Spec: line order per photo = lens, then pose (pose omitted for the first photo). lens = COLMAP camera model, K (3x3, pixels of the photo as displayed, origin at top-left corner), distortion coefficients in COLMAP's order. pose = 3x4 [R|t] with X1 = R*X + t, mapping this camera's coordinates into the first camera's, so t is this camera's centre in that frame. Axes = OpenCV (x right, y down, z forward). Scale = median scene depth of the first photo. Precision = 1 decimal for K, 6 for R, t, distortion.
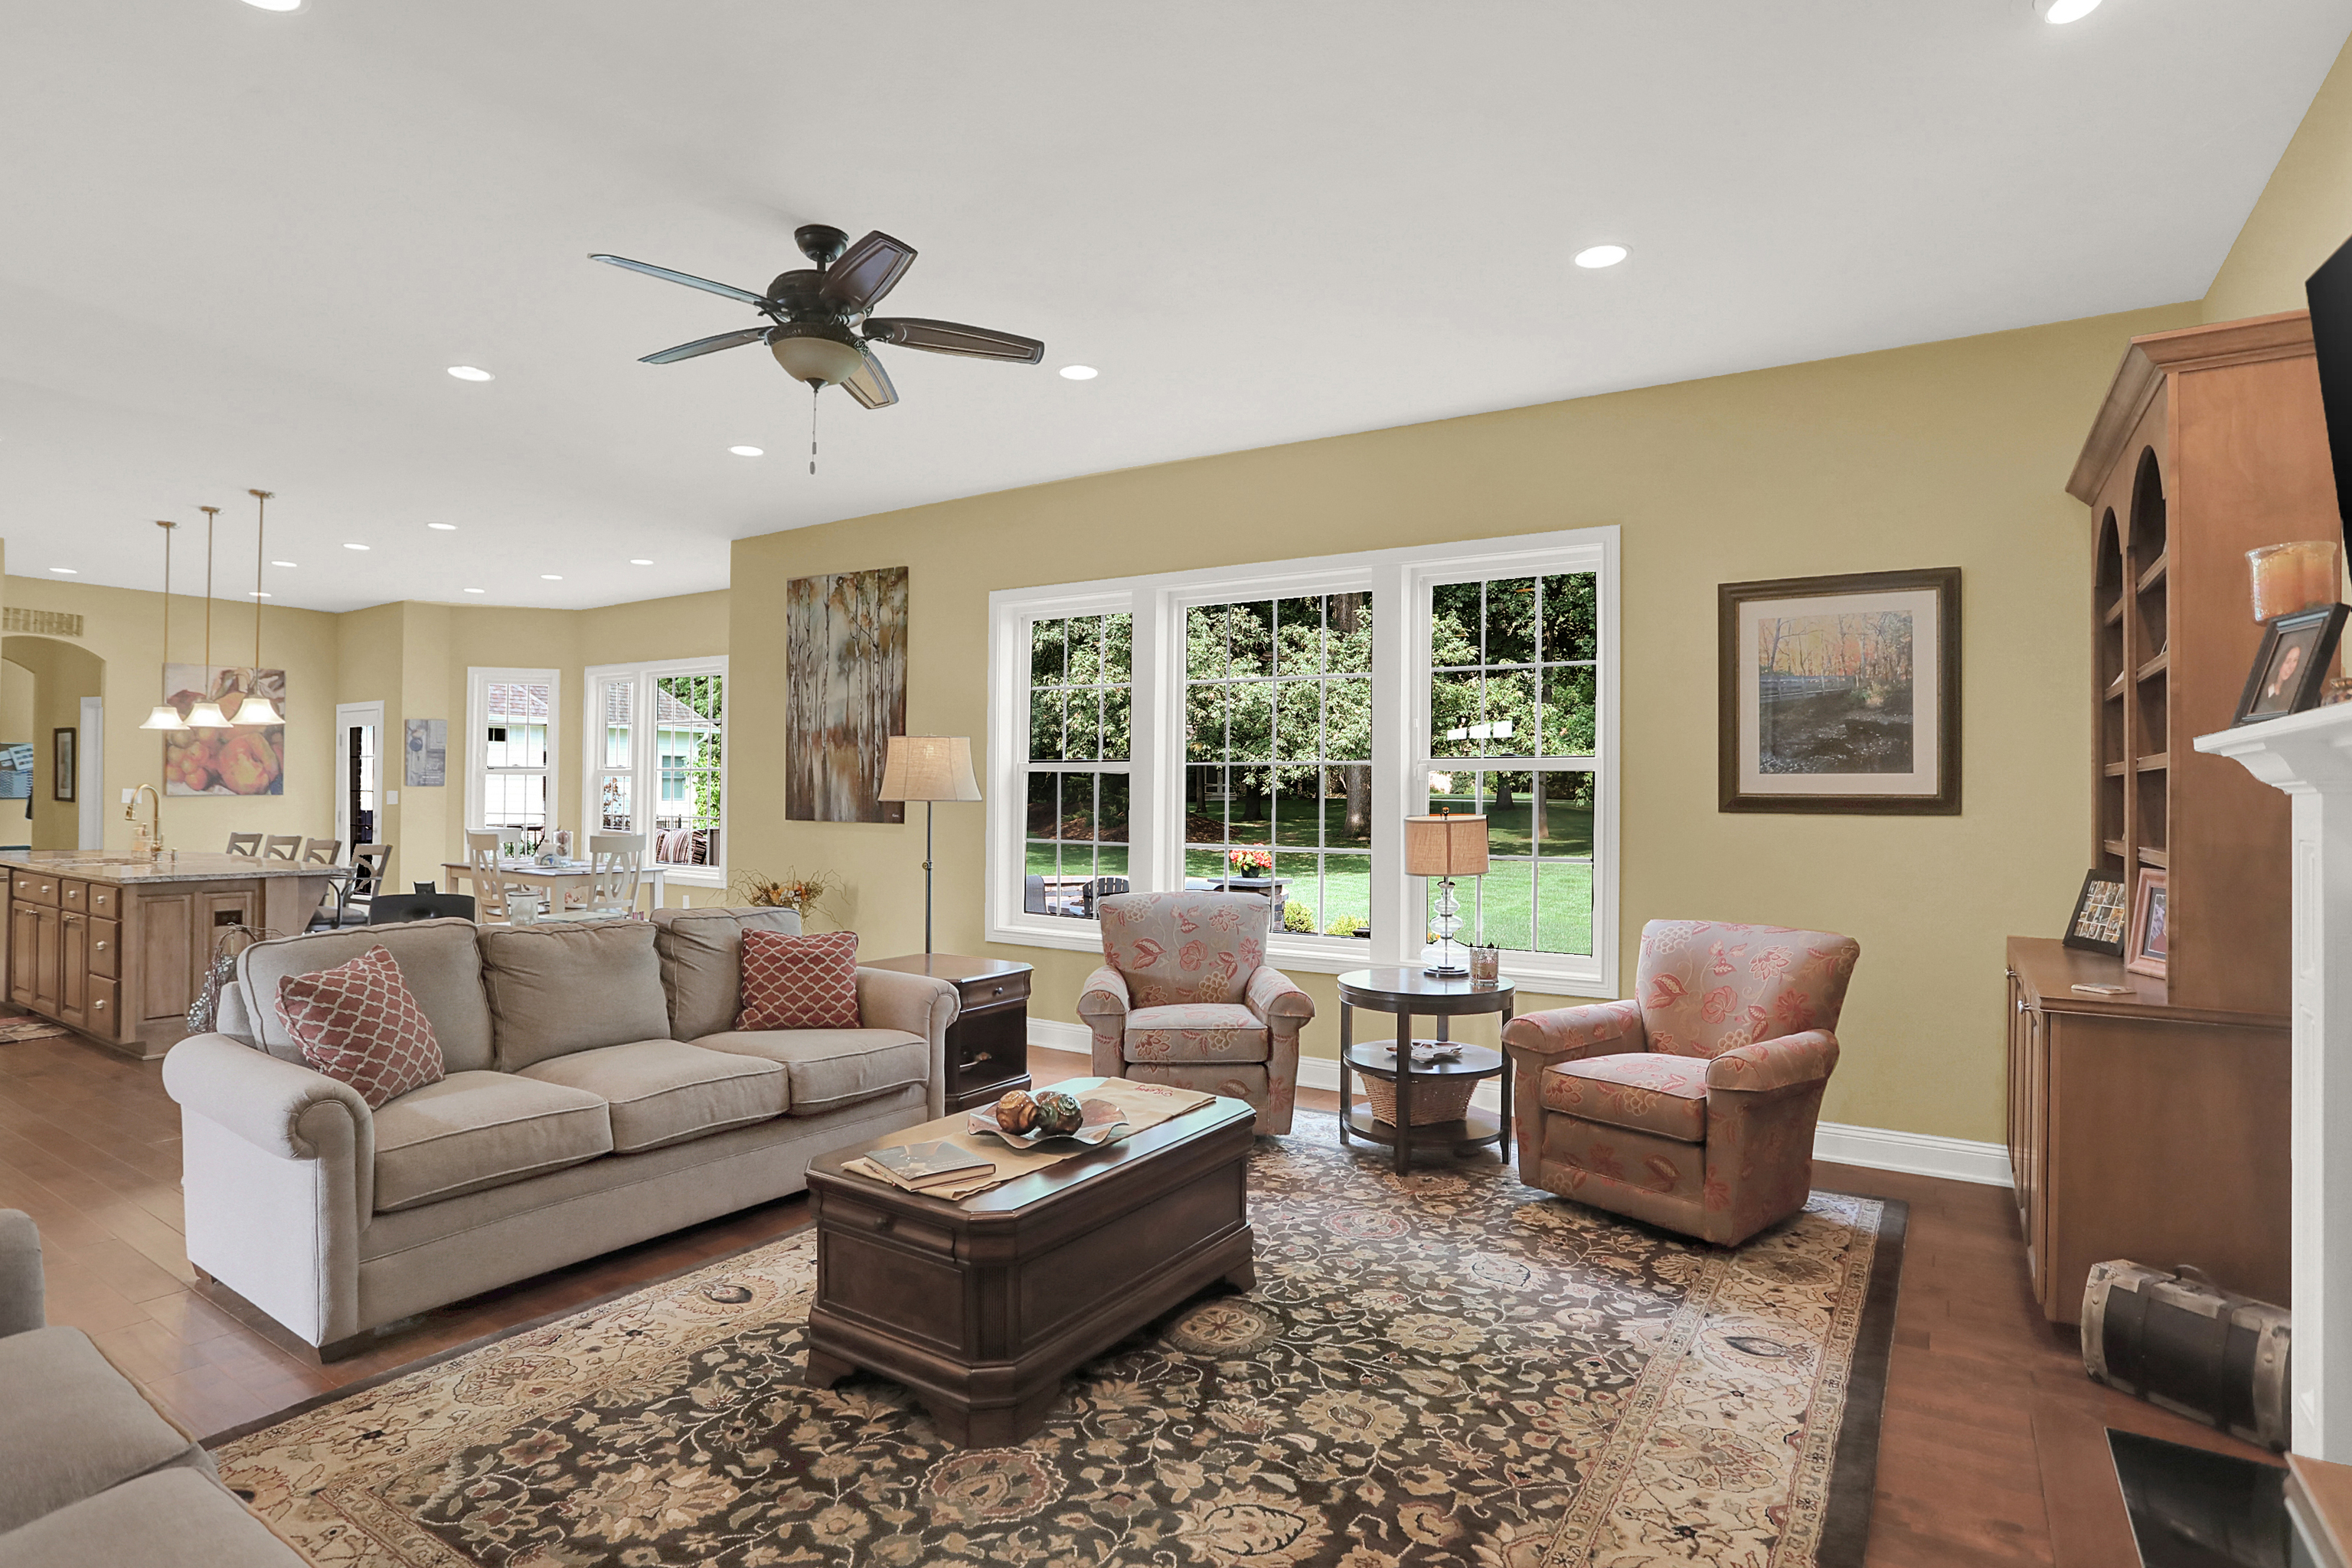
lens RADIAL K [[1216.5, 0, 1160.6], [0, 1216.5, 790.3], [0, 0, 1]] dist [-0.076222, 0.034488]
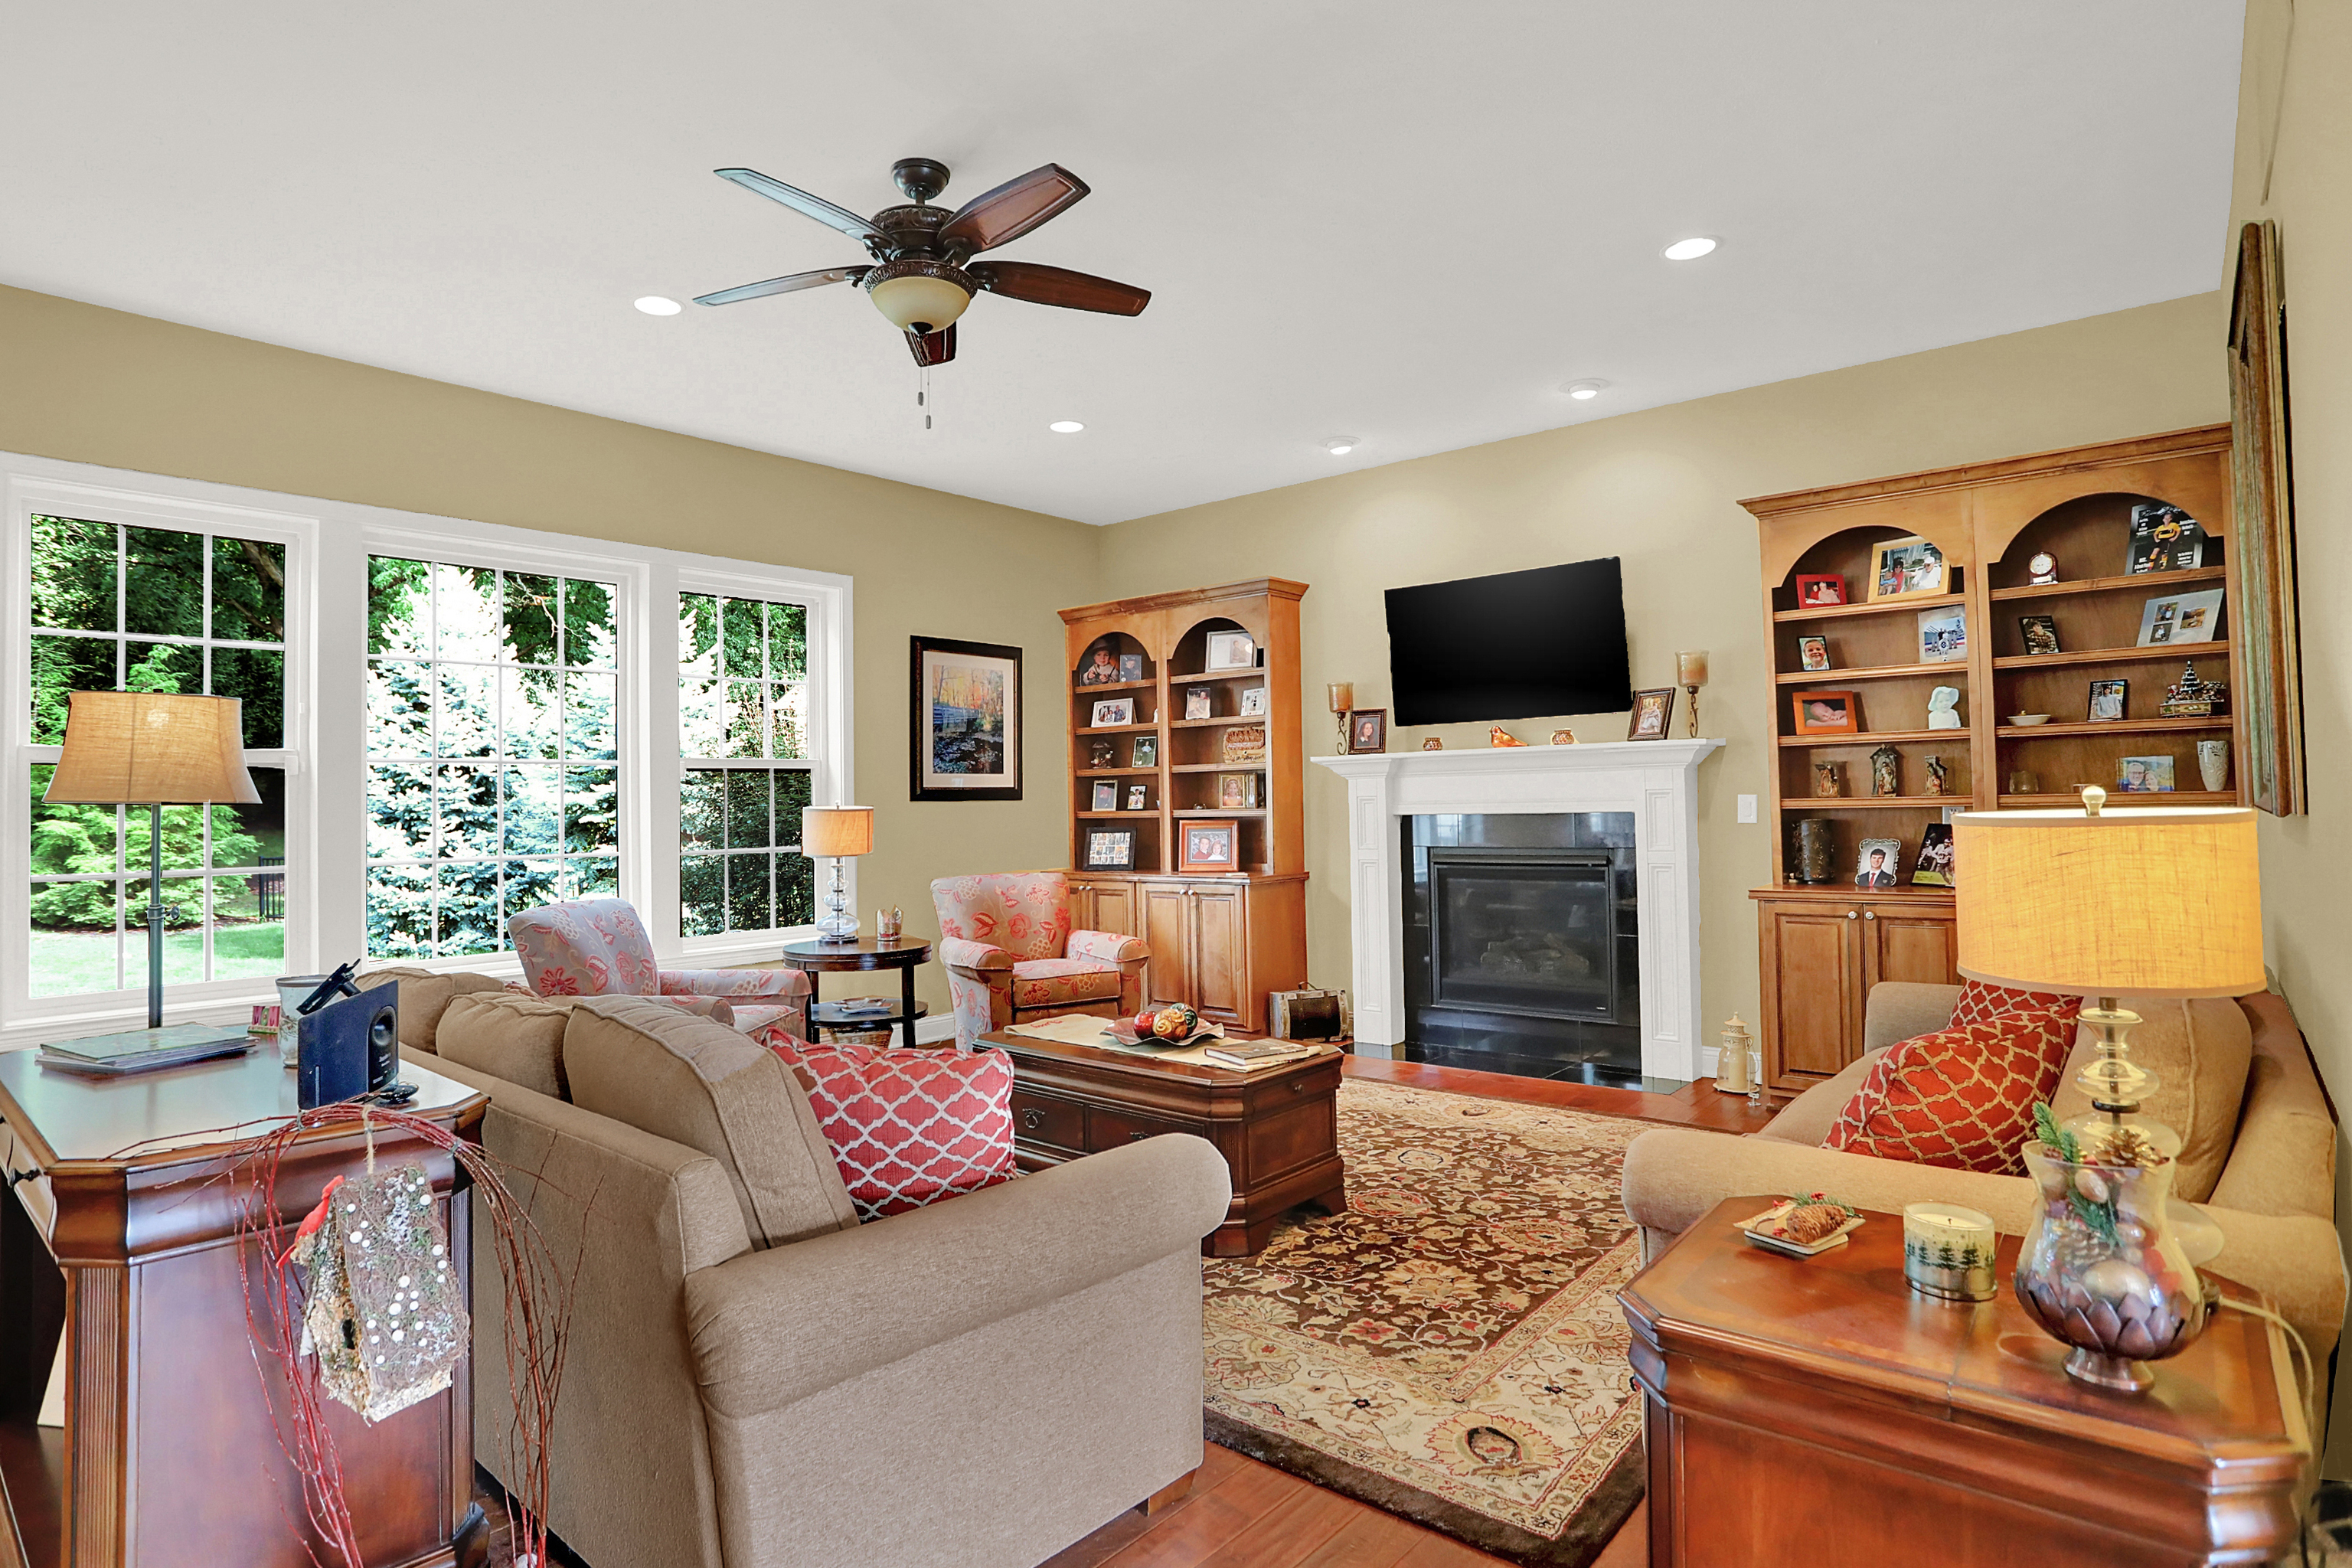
lens RADIAL K [[1240.3, 0, 1167.2], [0, 1240.3, 767.9], [0, 0, 1]] dist [-0.081608, 0.049124]
pose [[0.123165, 0.016648, 0.992247, -0.976140], [0.015637, 0.999703, -0.018714, 0.012021], [-0.992263, 0.017821, 0.122868, 0.576355]]
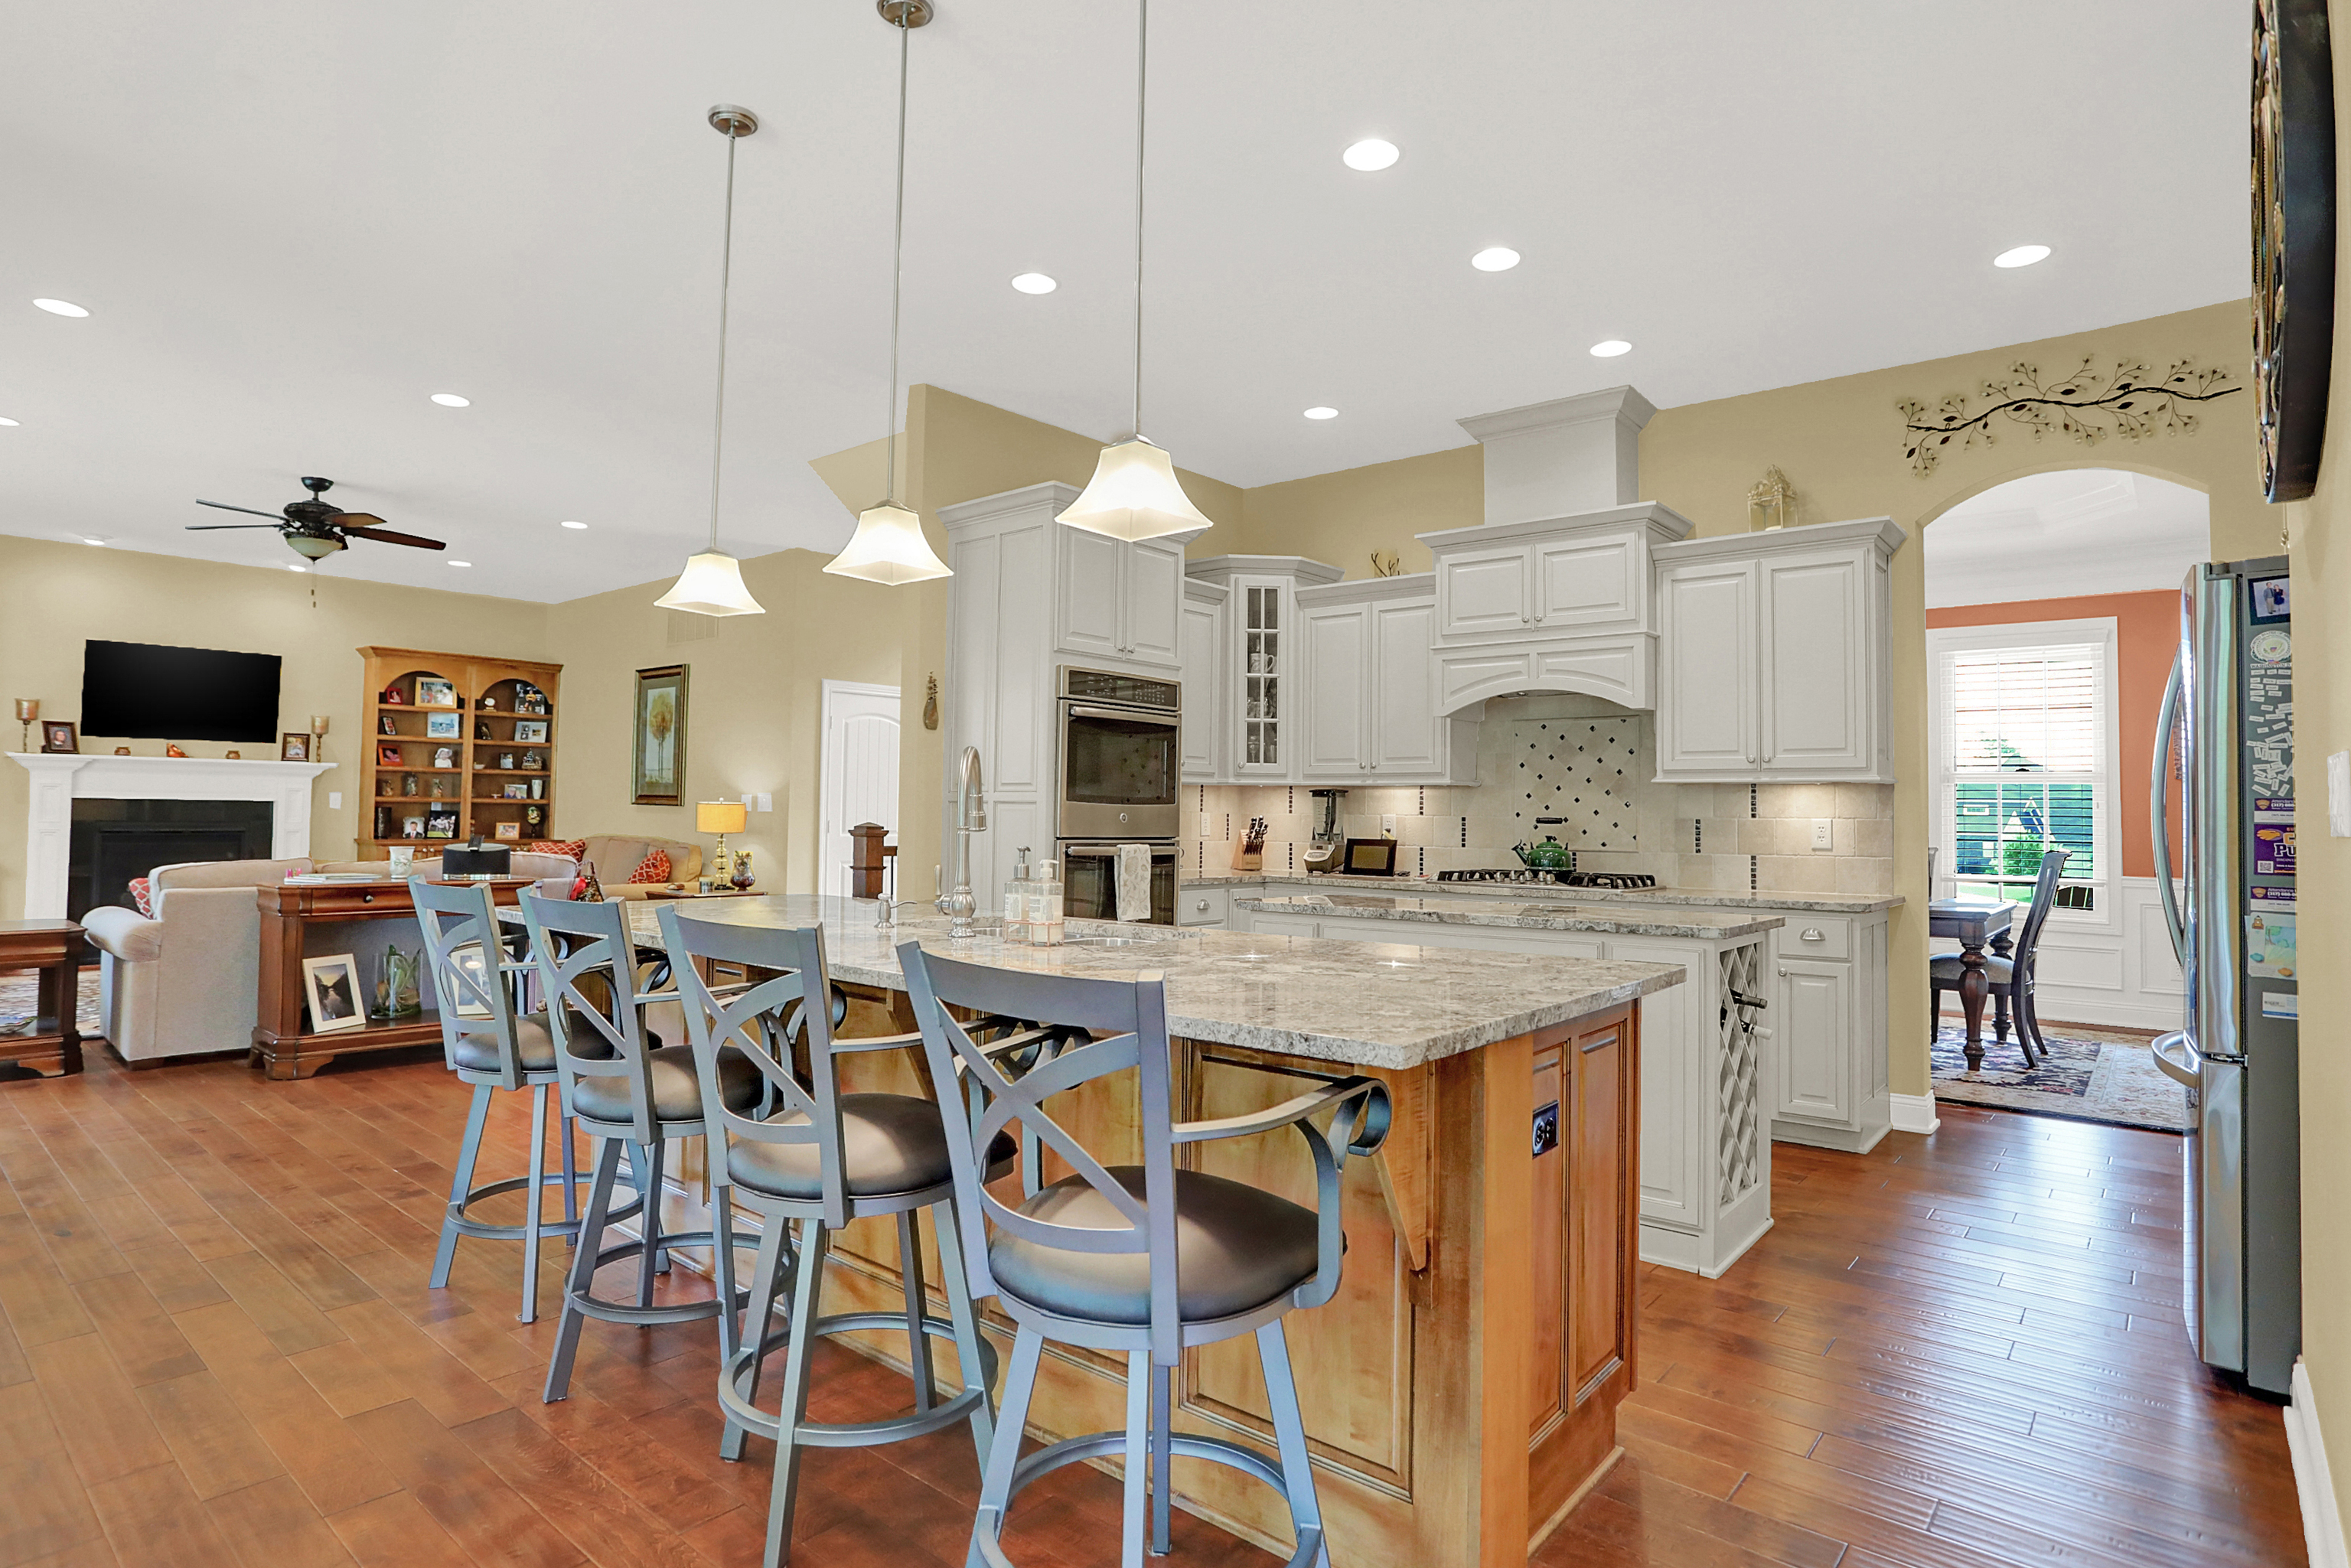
lens RADIAL K [[1248.3, 0, 1158.3], [0, 1248.3, 763.2], [0, 0, 1]] dist [-0.076504, 0.042544]
pose [[-0.991172, -0.018412, 0.131297, -1.543885], [-0.024220, 0.998791, -0.042779, 0.028931], [-0.130351, -0.045582, -0.990420, 2.239068]]
